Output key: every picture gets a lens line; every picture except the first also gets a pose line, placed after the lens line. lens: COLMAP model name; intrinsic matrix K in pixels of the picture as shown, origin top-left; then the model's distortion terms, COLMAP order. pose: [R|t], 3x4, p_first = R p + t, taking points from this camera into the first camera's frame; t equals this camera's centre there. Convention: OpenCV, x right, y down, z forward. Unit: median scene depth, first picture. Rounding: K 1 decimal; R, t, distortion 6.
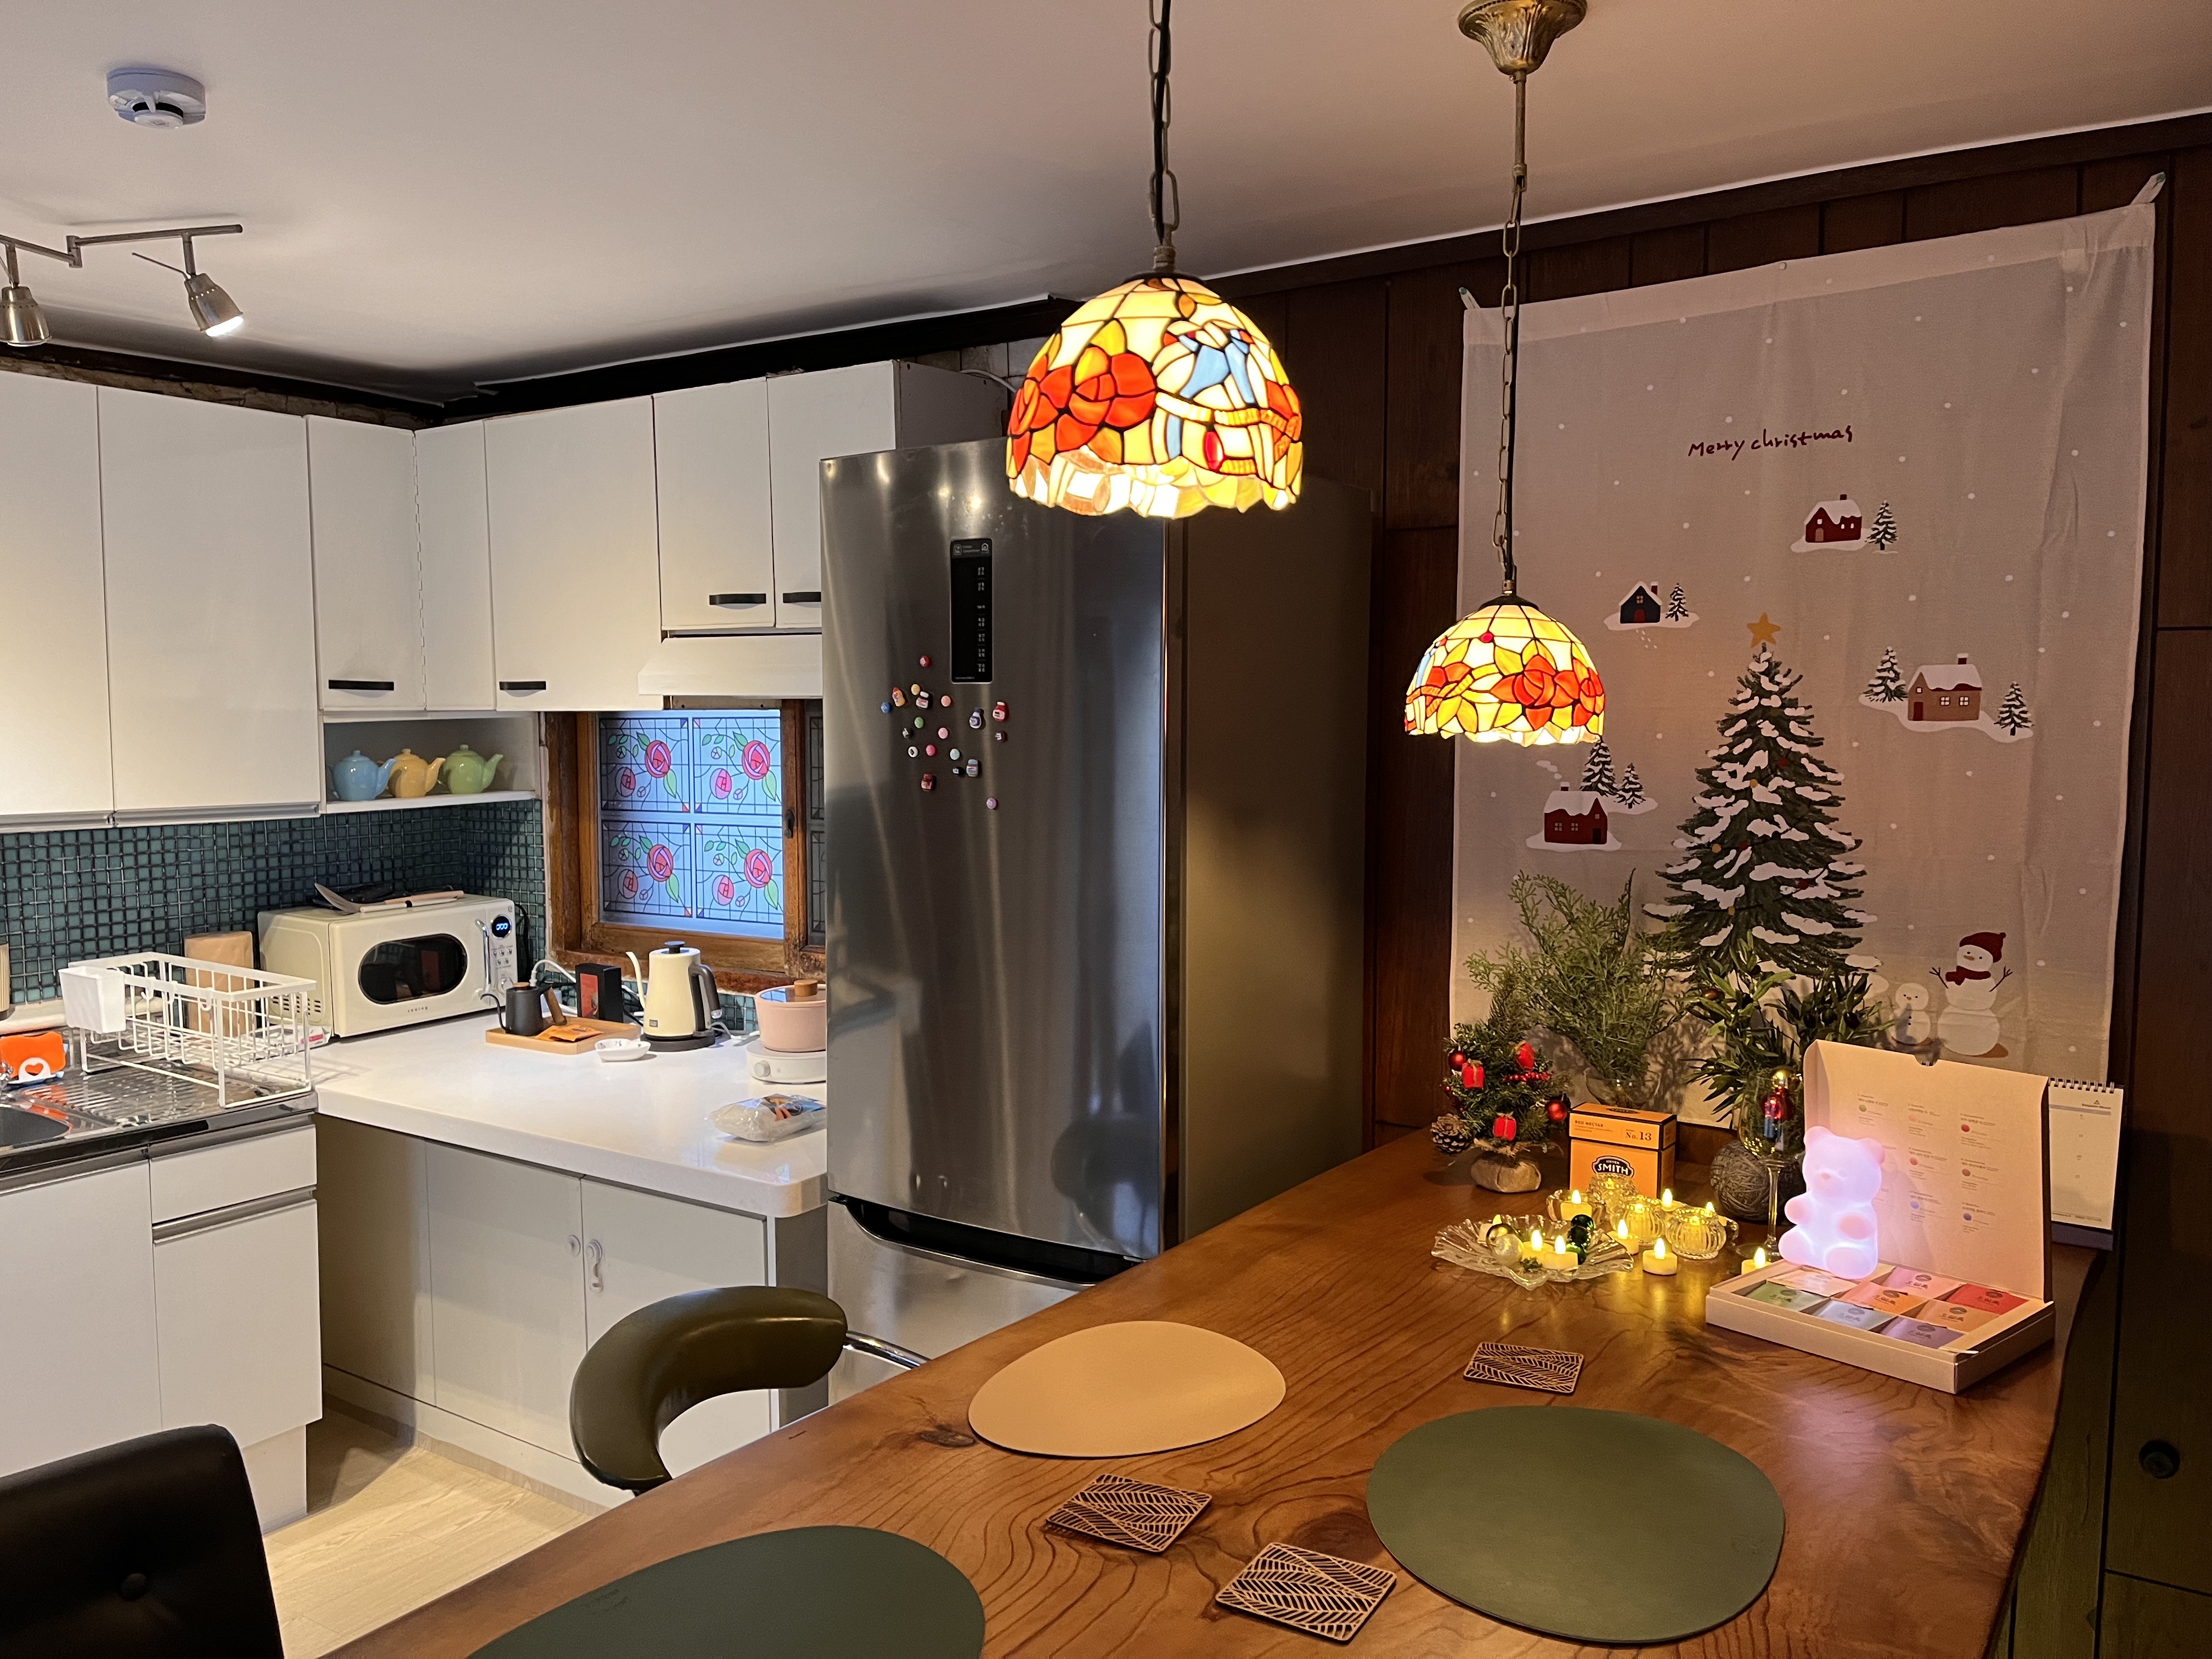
lens RADIAL K [[1648.1, 0, 1106.0], [0, 1648.1, 829.5], [0, 0, 1]] dist [0.092487, -0.092255]
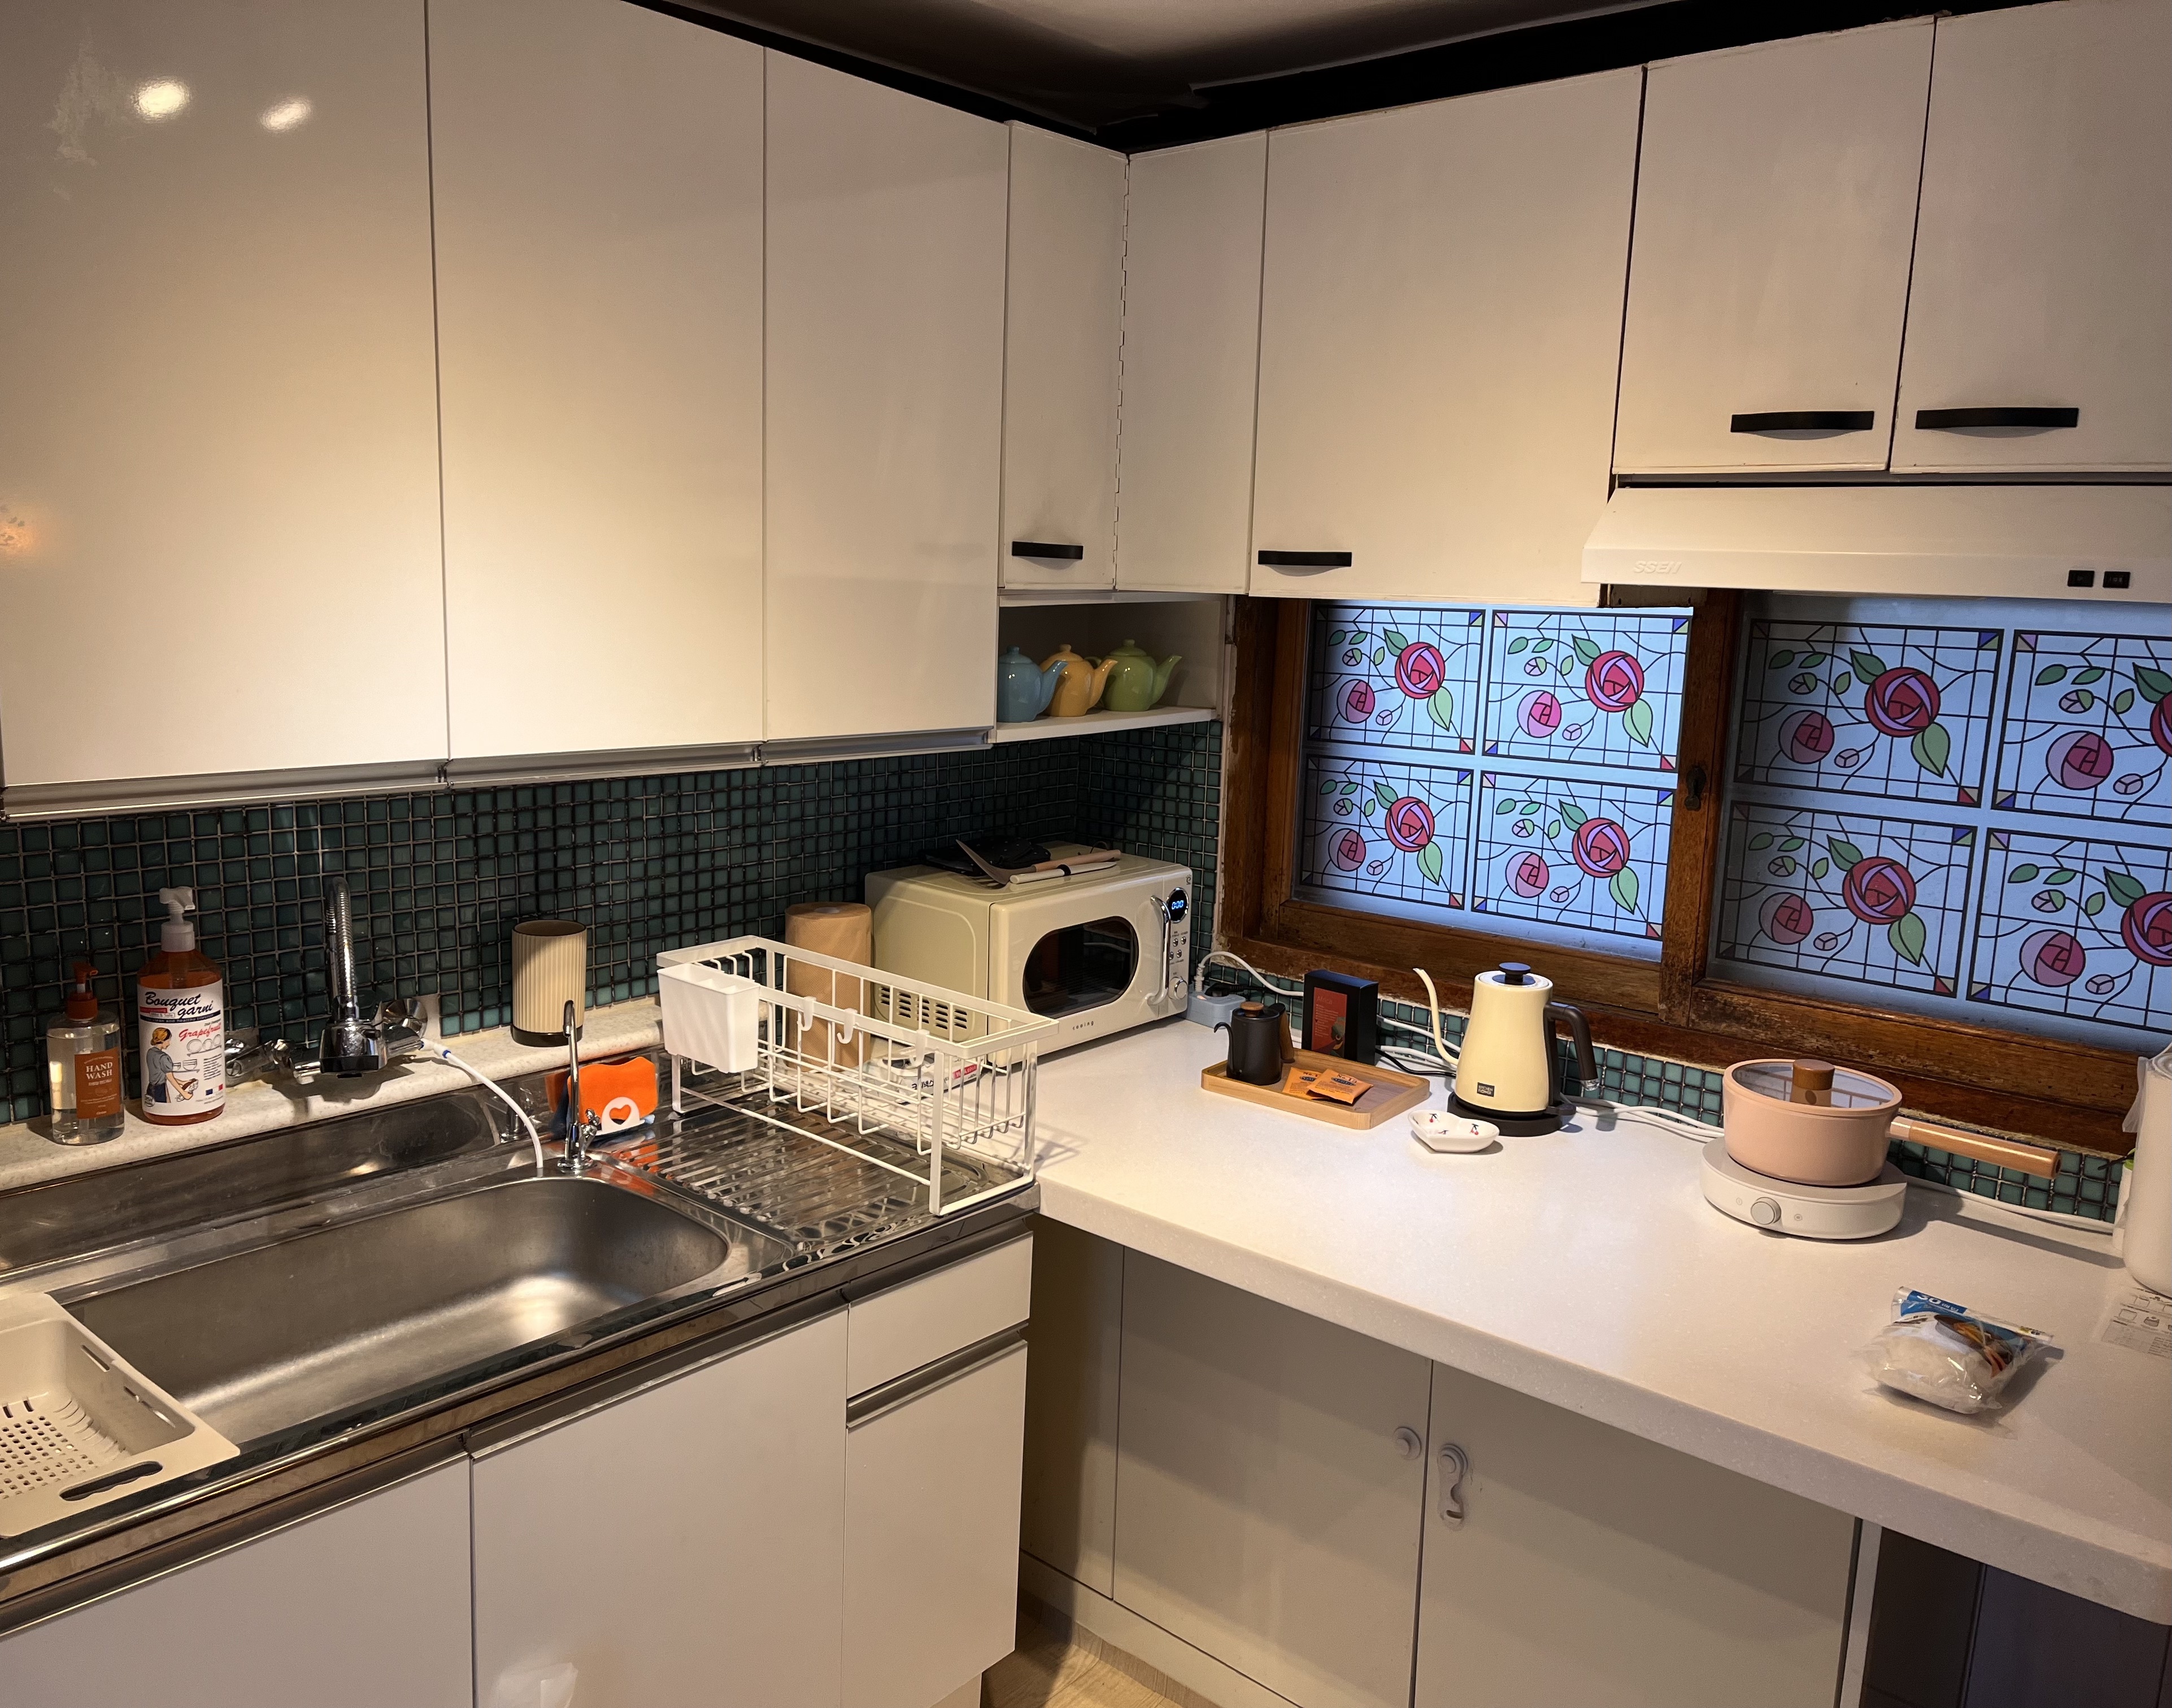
lens RADIAL K [[1657.4, 0, 1091.2], [0, 1657.4, 820.8], [0, 0, 1]] dist [0.037291, -0.001739]
pose [[0.993559, 0.048565, -0.102378, -0.351833], [-0.040660, 0.996129, 0.077938, -0.030913], [0.105767, -0.073273, 0.991688, 0.335876]]
